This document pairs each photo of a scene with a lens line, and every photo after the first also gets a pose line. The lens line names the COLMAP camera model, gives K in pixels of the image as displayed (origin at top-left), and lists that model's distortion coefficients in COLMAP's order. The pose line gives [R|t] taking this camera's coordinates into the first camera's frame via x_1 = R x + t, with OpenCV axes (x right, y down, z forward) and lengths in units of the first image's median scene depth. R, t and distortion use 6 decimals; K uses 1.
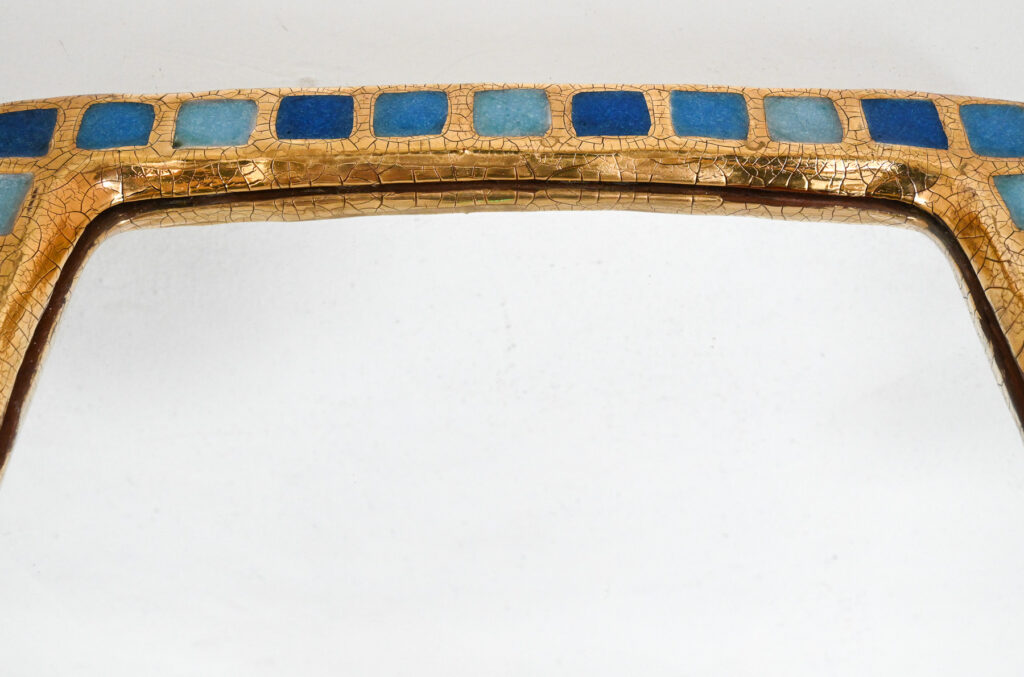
lens RADIAL K [[1276.4, 0, 512.0], [0, 1276.4, 338.5], [0, 0, 1]] dist [-0.010289, 0.061674]
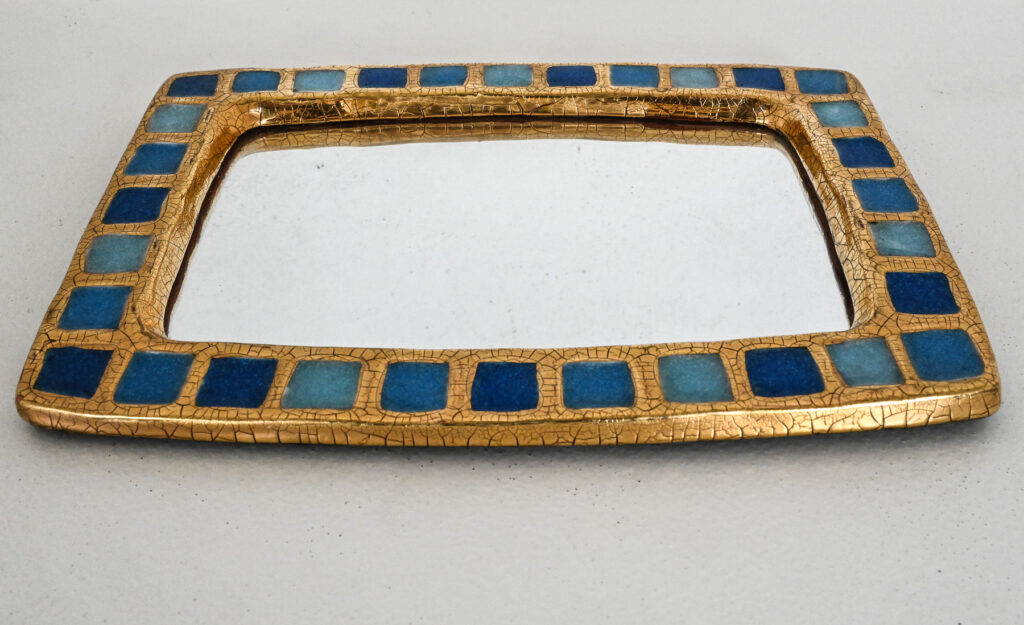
lens RADIAL K [[1255.4, 0, 512.0], [0, 1255.4, 312.5], [0, 0, 1]] dist [-0.009907, -0.015169]
pose [[0.999886, -0.000743, -0.015113, 0.027943], [-0.001928, 0.984403, -0.175917, 0.386464], [0.015008, 0.175926, 0.984289, -0.470093]]
